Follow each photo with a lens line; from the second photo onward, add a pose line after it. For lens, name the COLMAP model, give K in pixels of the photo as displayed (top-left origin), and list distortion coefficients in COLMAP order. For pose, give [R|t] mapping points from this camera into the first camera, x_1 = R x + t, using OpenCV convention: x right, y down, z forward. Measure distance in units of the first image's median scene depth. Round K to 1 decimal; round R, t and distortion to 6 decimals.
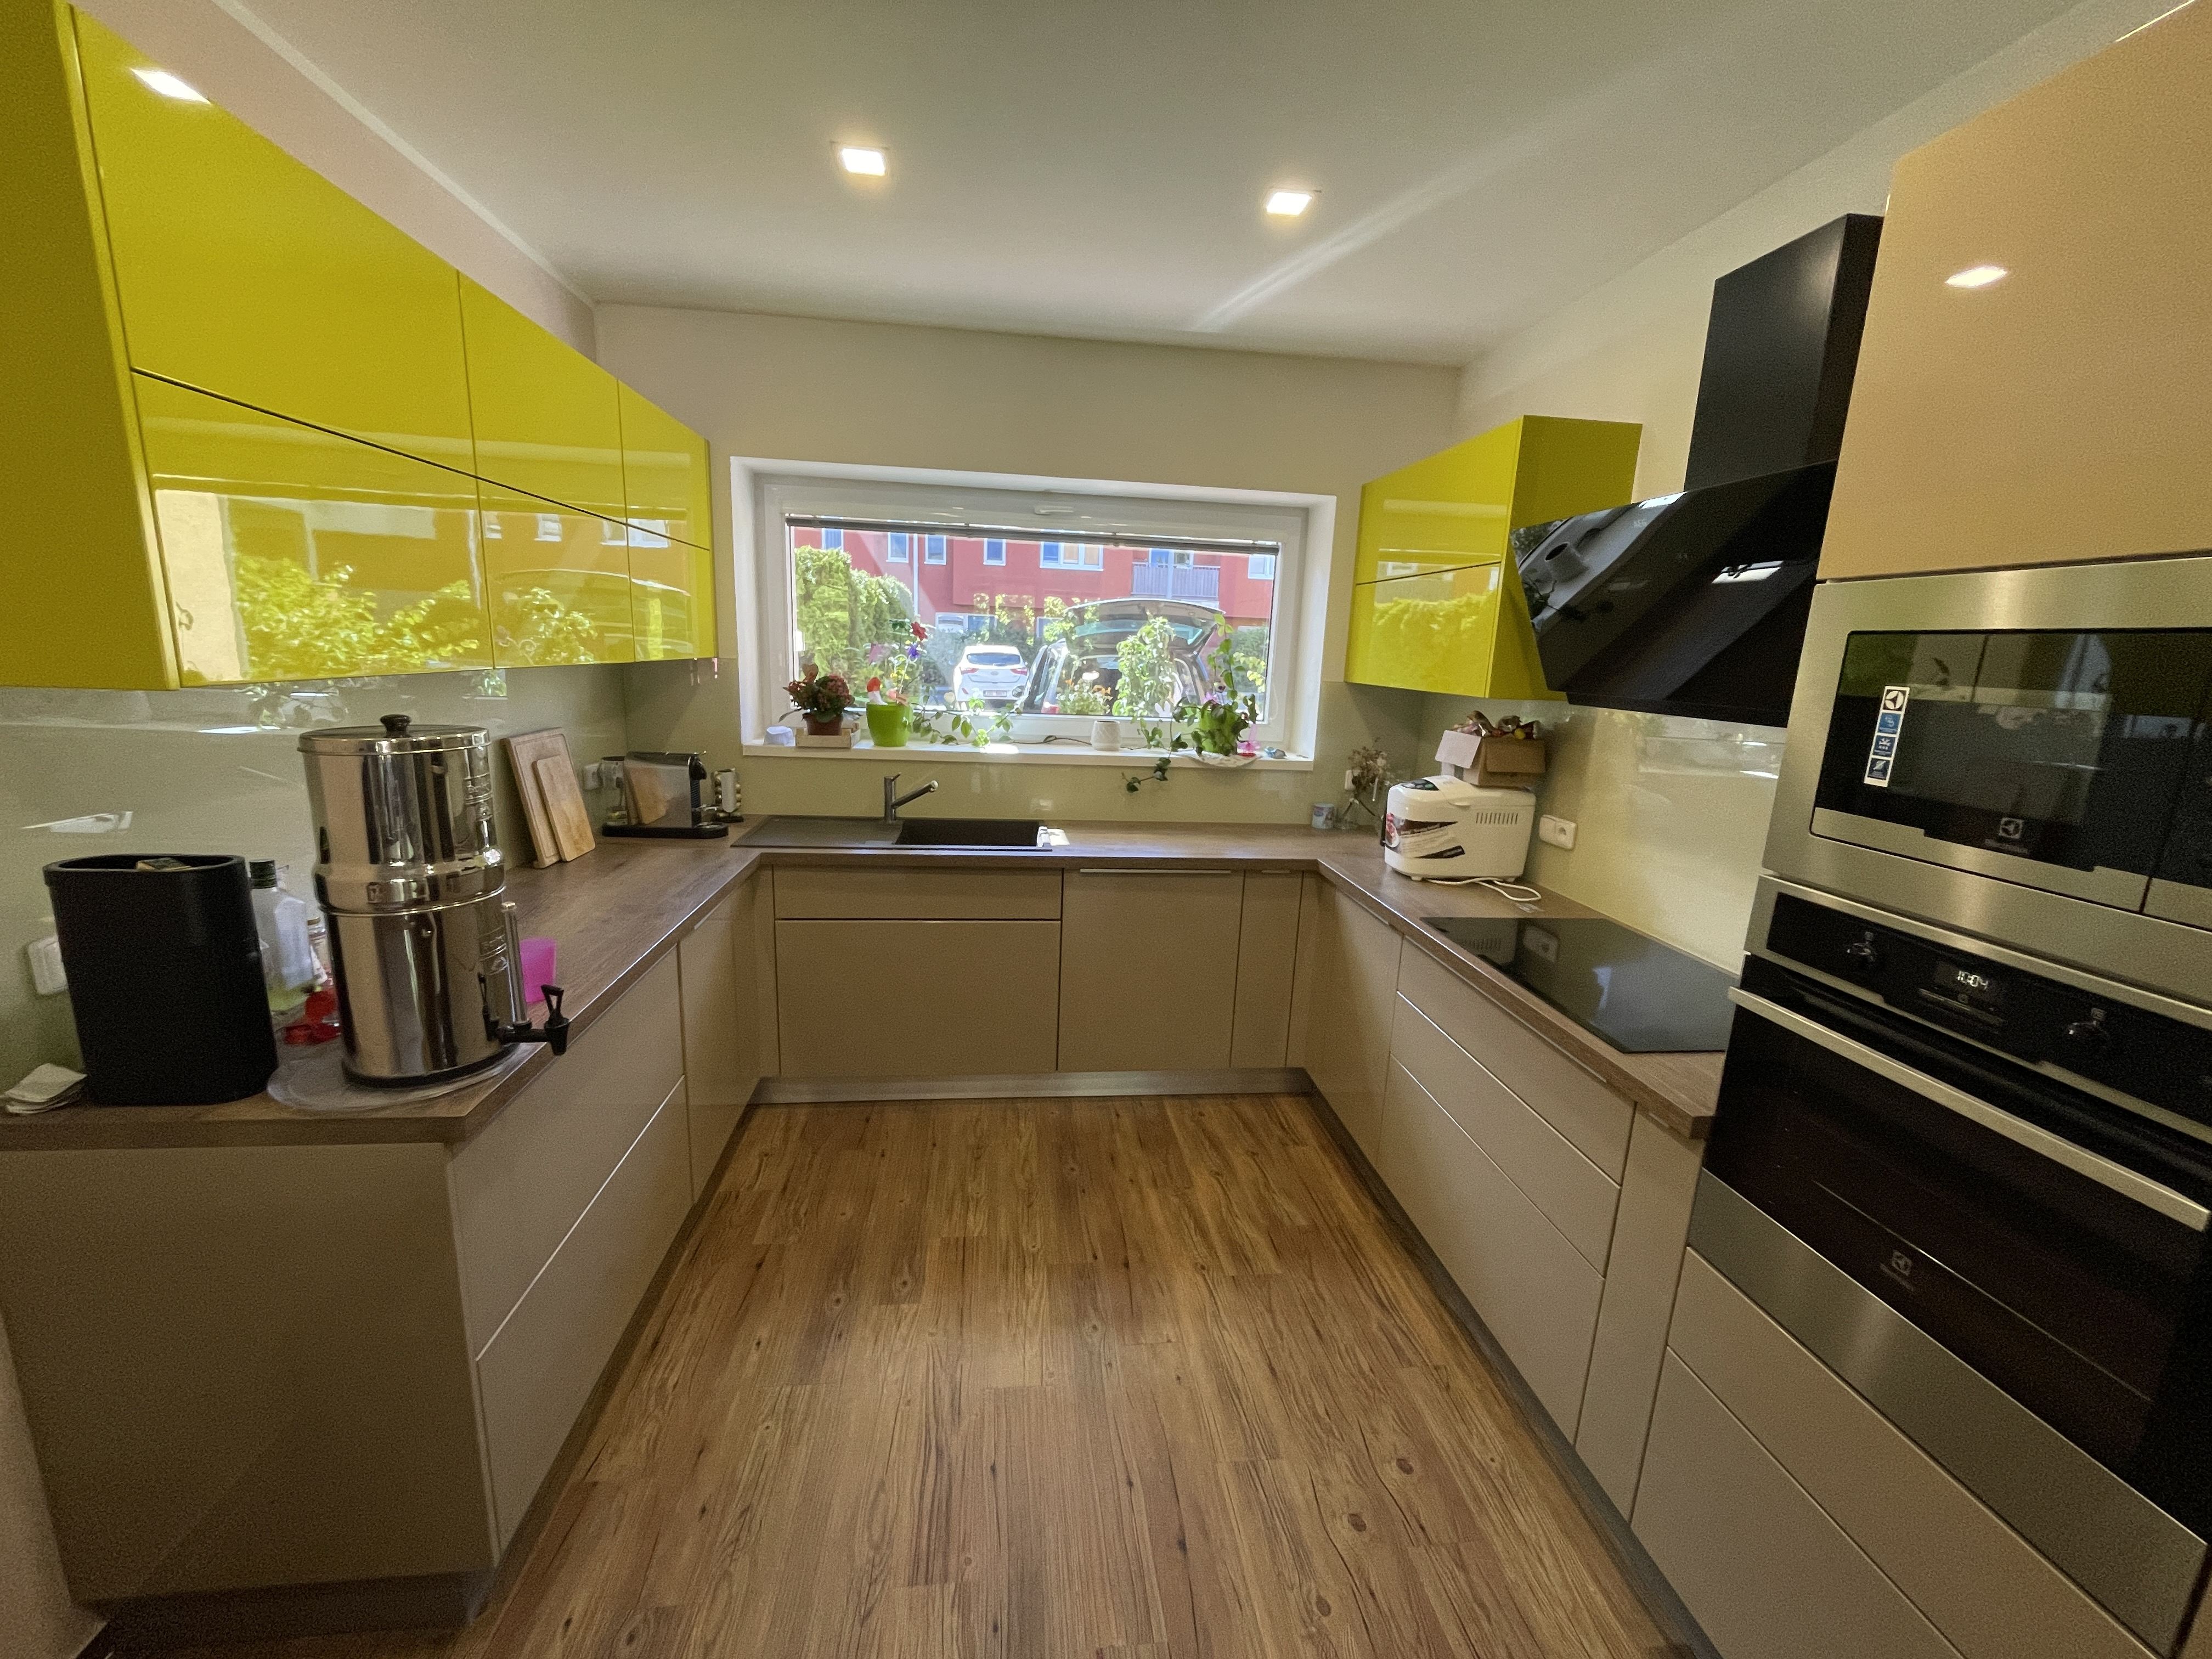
lens RADIAL K [[902.9, 0, 1106.0], [0, 902.9, 829.5], [0, 0, 1]] dist [0.000580, 0.000036]
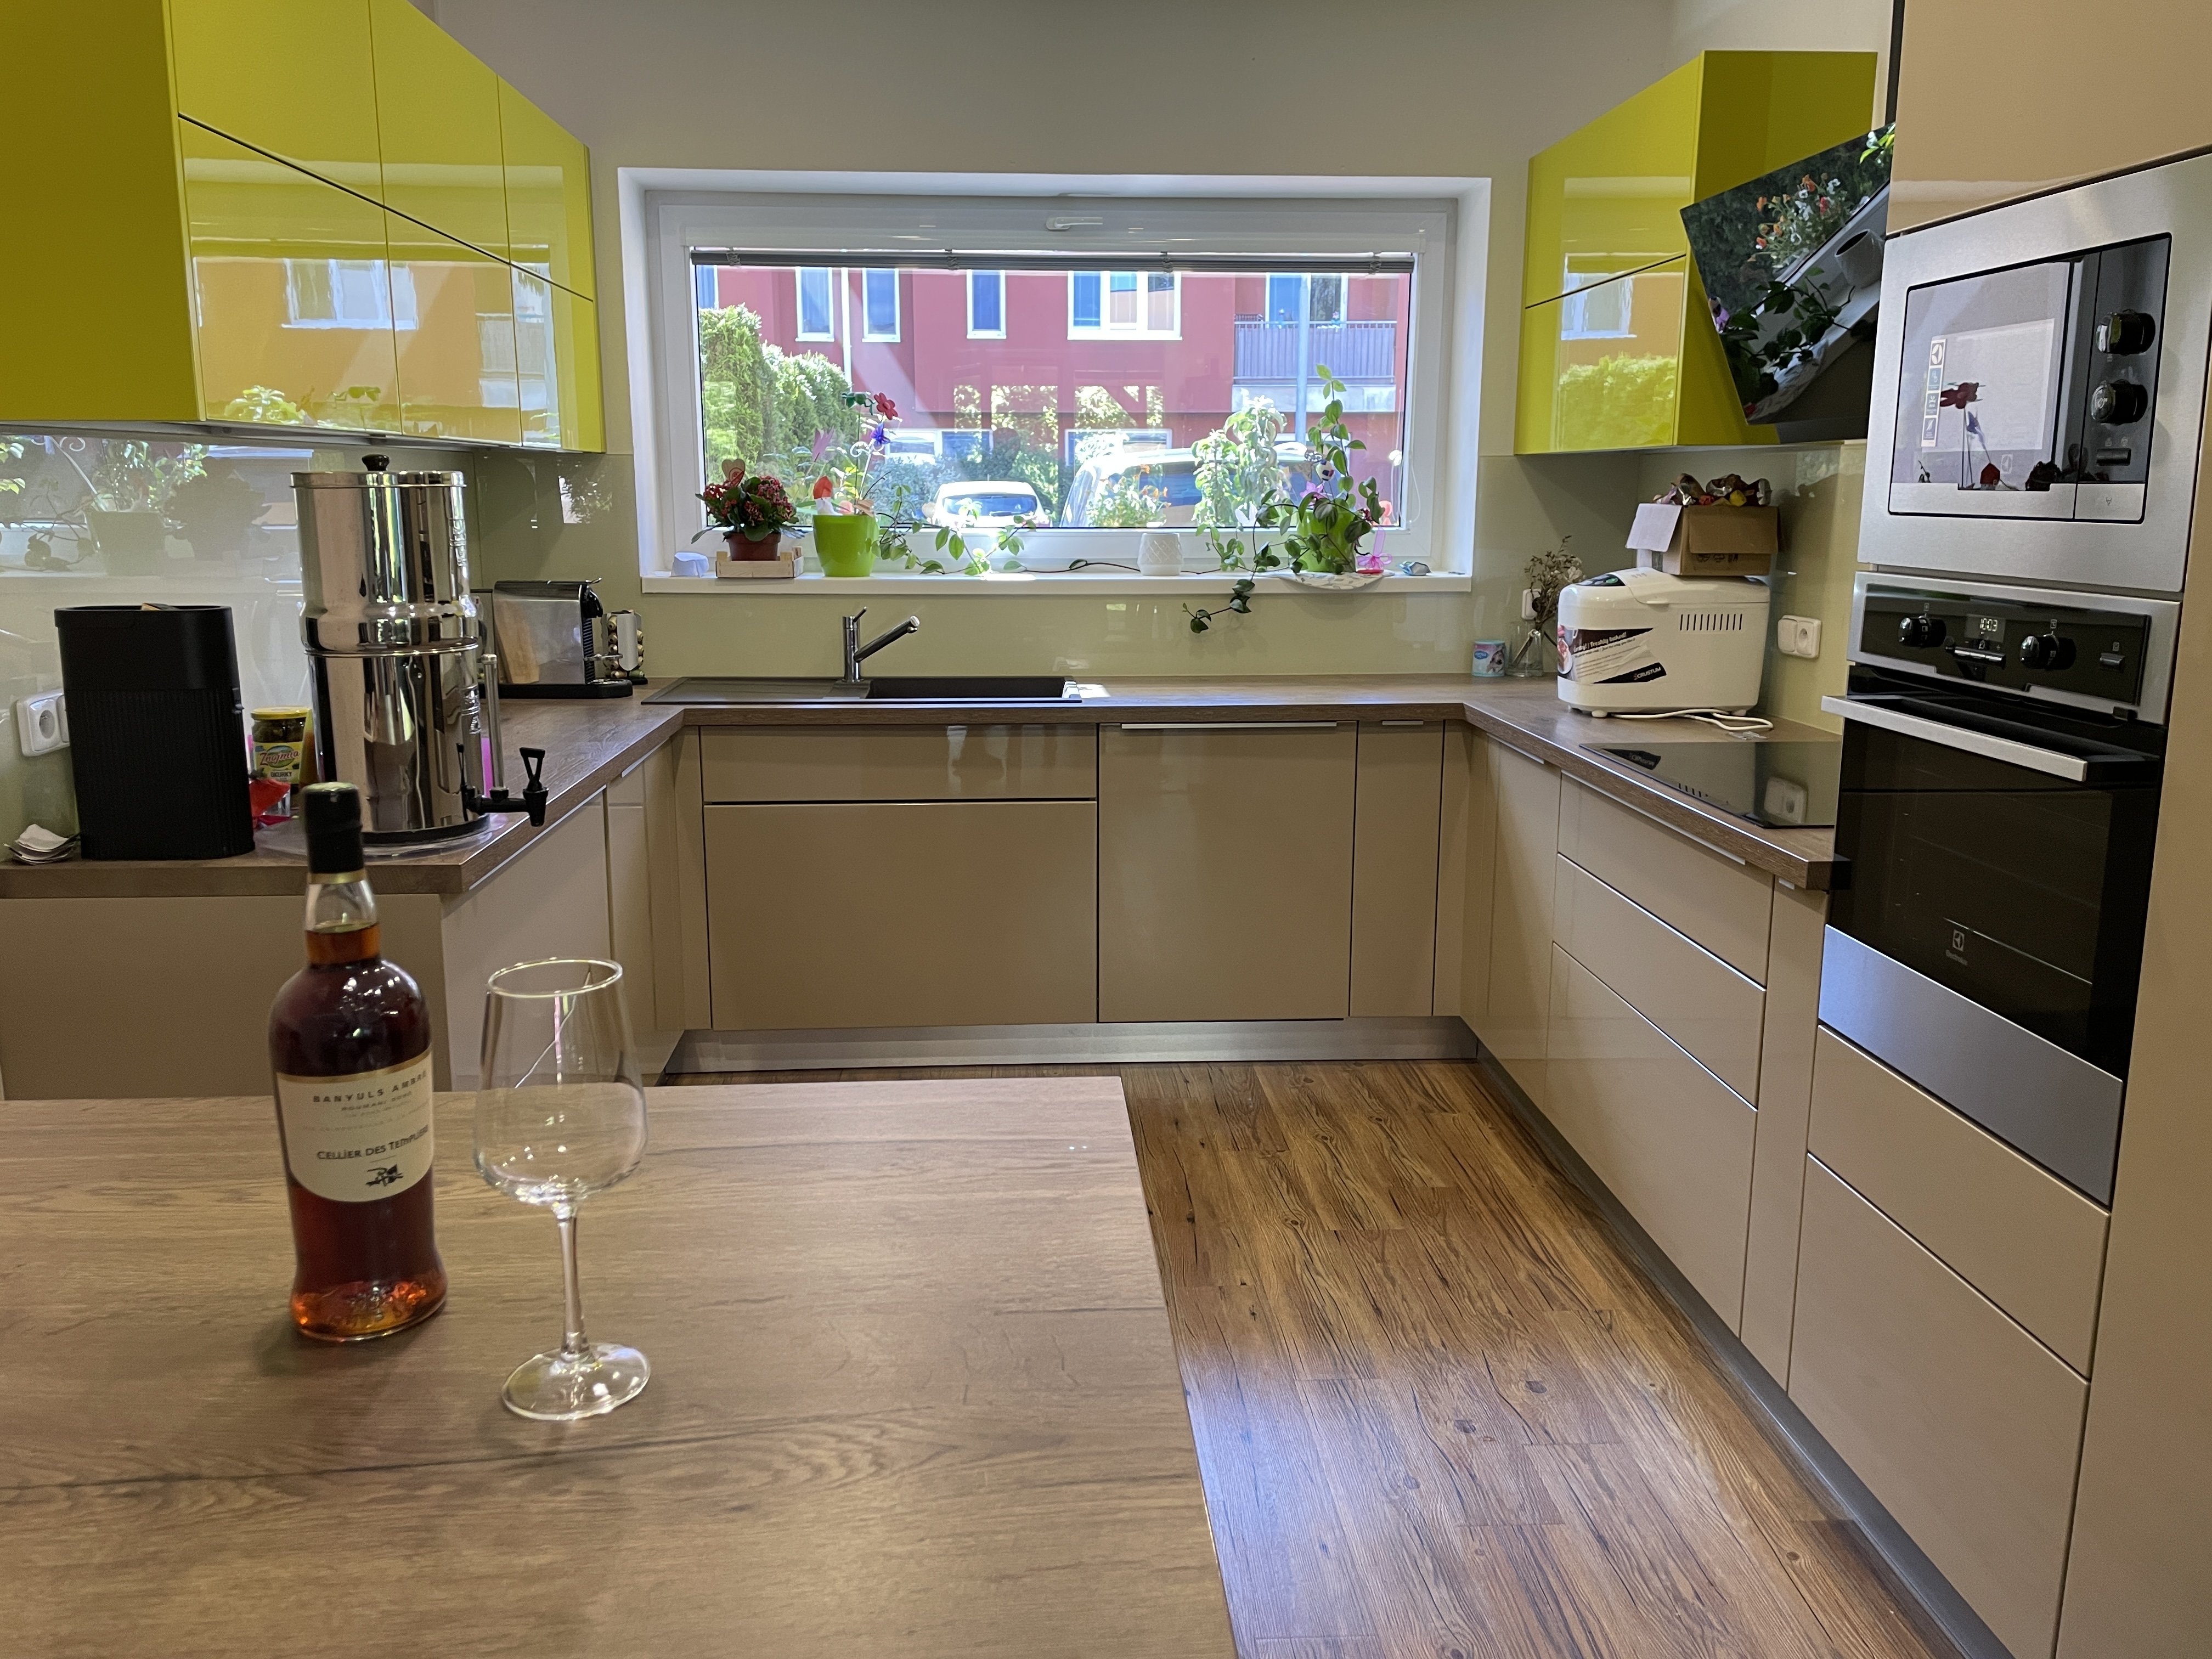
lens RADIAL K [[1674.5, 0, 1088.9], [0, 1674.5, 794.0], [0, 0, 1]] dist [0.123257, -0.168112]
pose [[0.997153, -0.028892, -0.069644, 0.035695], [0.027433, 0.999385, -0.021821, 0.124556], [0.070232, 0.019849, 0.997333, -0.315909]]
